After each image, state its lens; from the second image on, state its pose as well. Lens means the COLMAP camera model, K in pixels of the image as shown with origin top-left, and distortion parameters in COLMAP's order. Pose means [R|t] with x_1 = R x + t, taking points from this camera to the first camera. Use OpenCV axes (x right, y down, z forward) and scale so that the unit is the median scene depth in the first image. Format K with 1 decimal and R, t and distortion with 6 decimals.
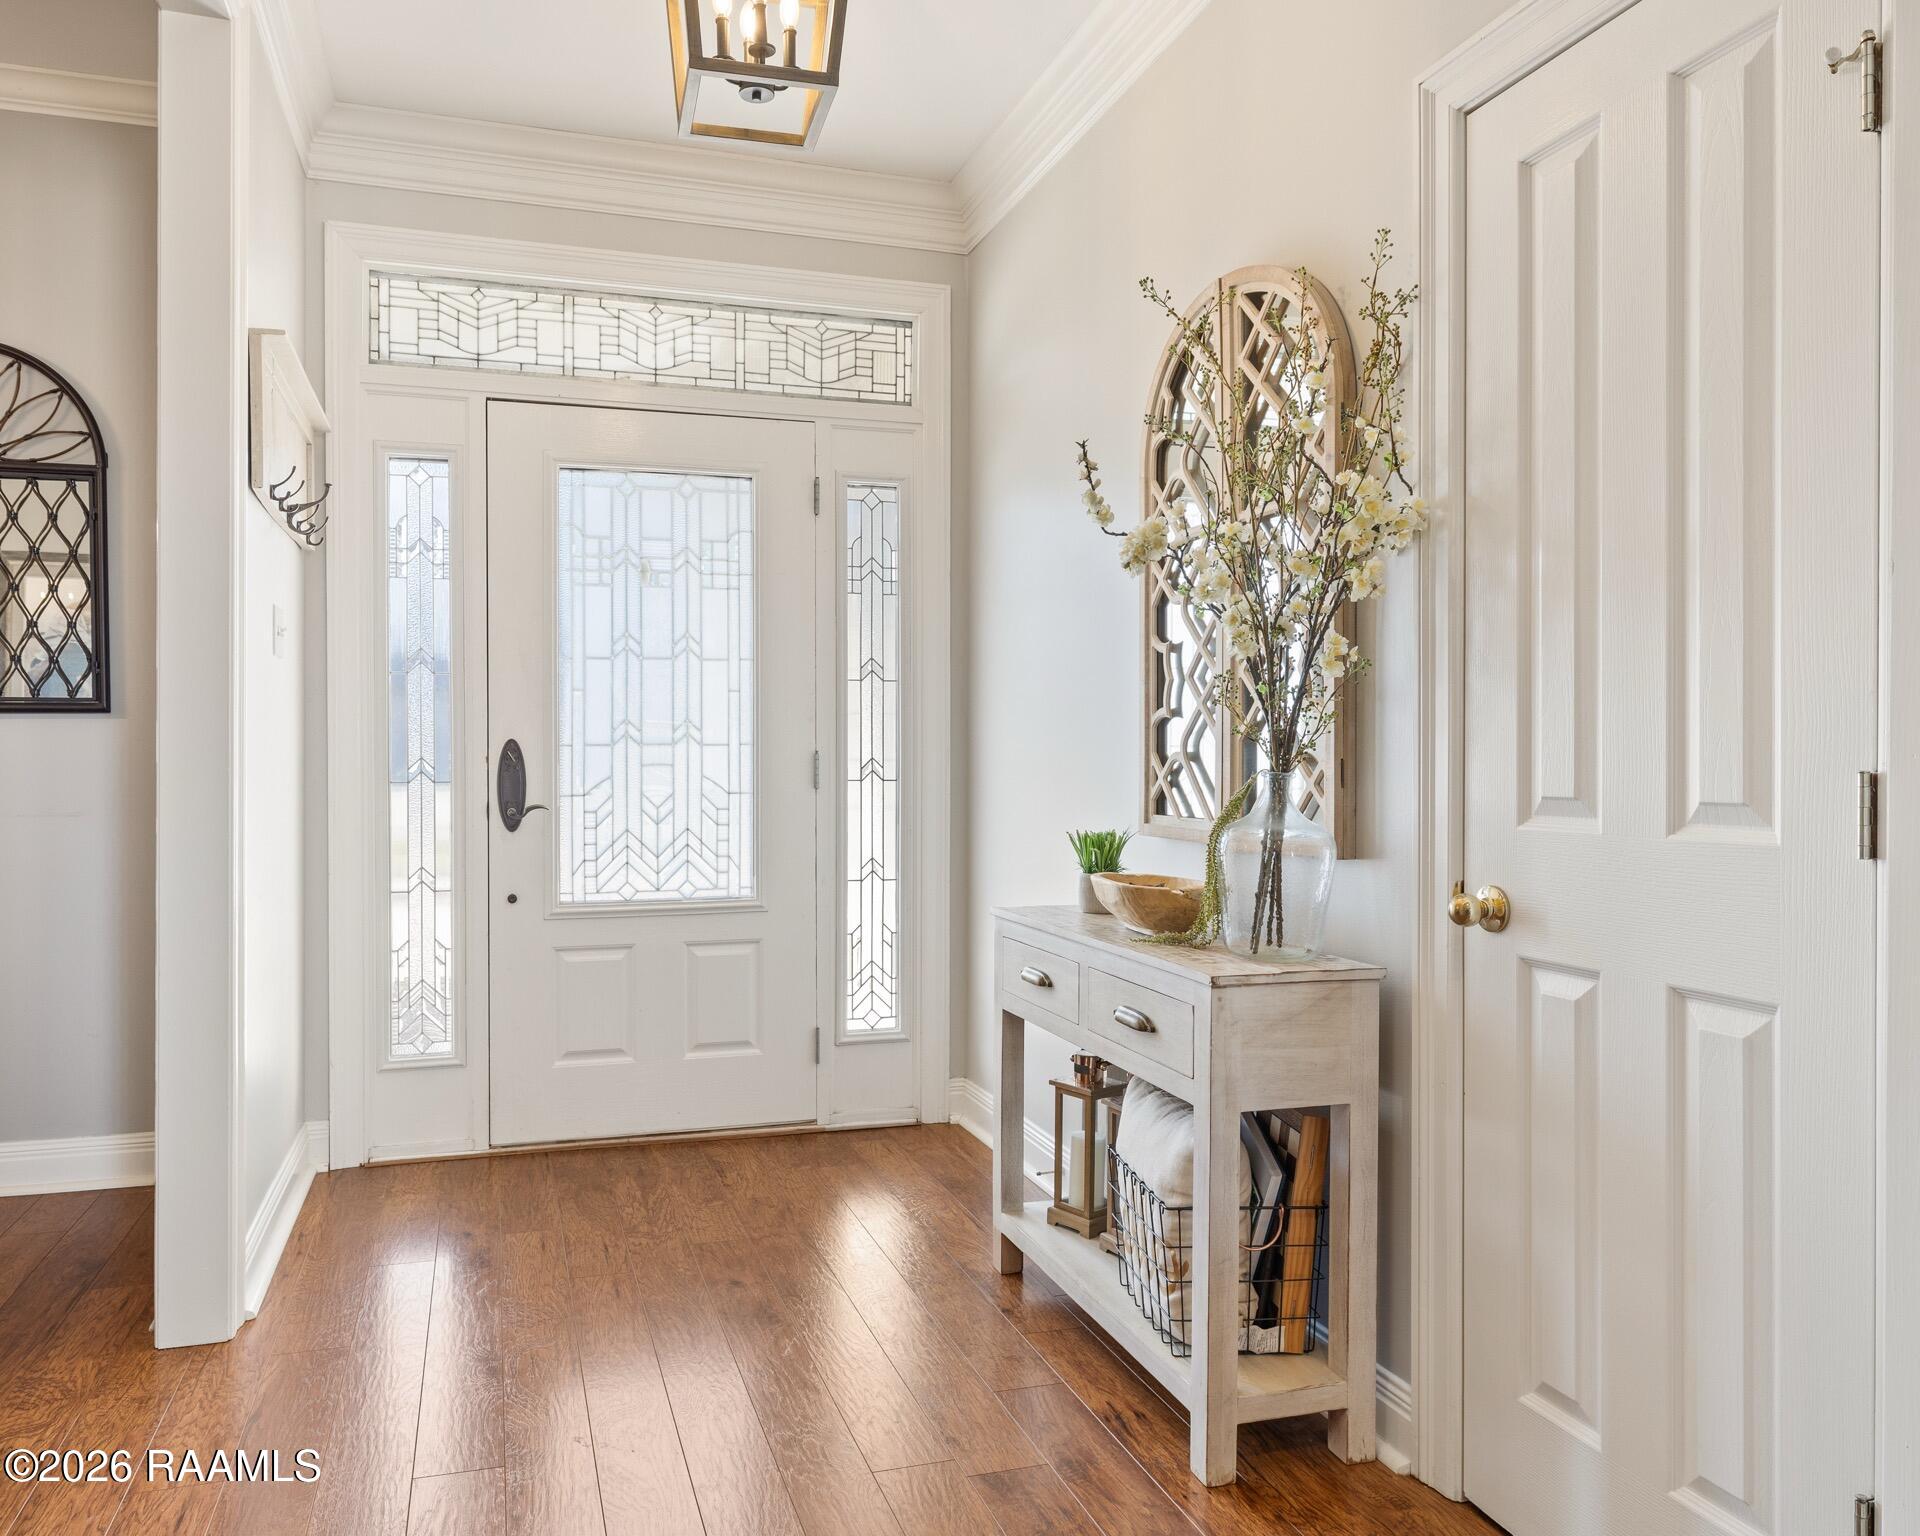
lens RADIAL K [[1374.6, 0, 955.0], [0, 1374.6, 762.0], [0, 0, 1]] dist [0.008296, 0.000911]
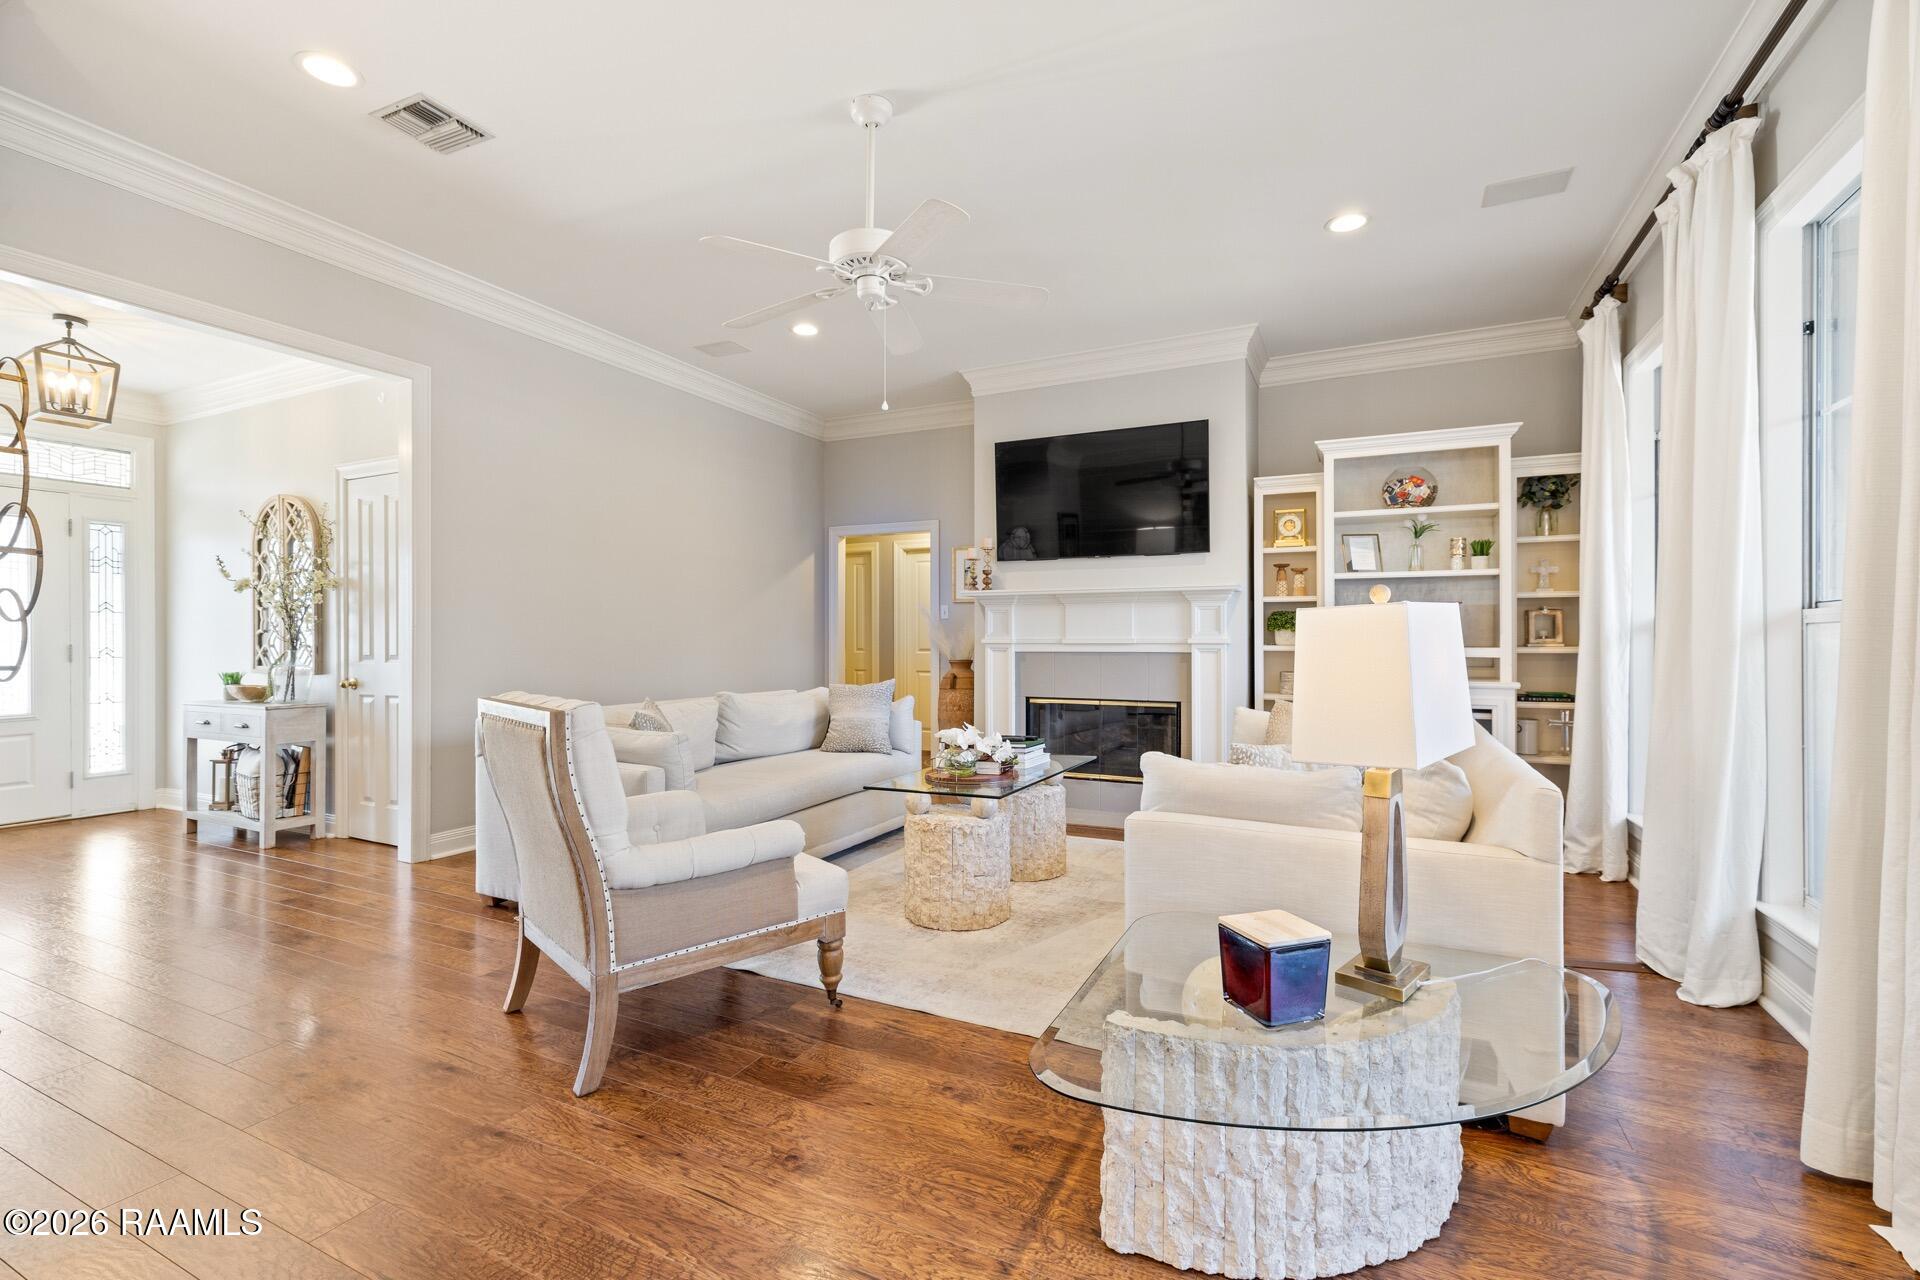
lens RADIAL K [[835.9, 0, 945.3], [0, 835.9, 635.0], [0, 0, 1]] dist [0.003245, 0.000739]
pose [[0.718331, -0.002691, 0.695697, -0.052168], [0.010277, 0.999924, -0.006744, 0.000303], [-0.695626, 0.011994, 0.718304, -1.558767]]
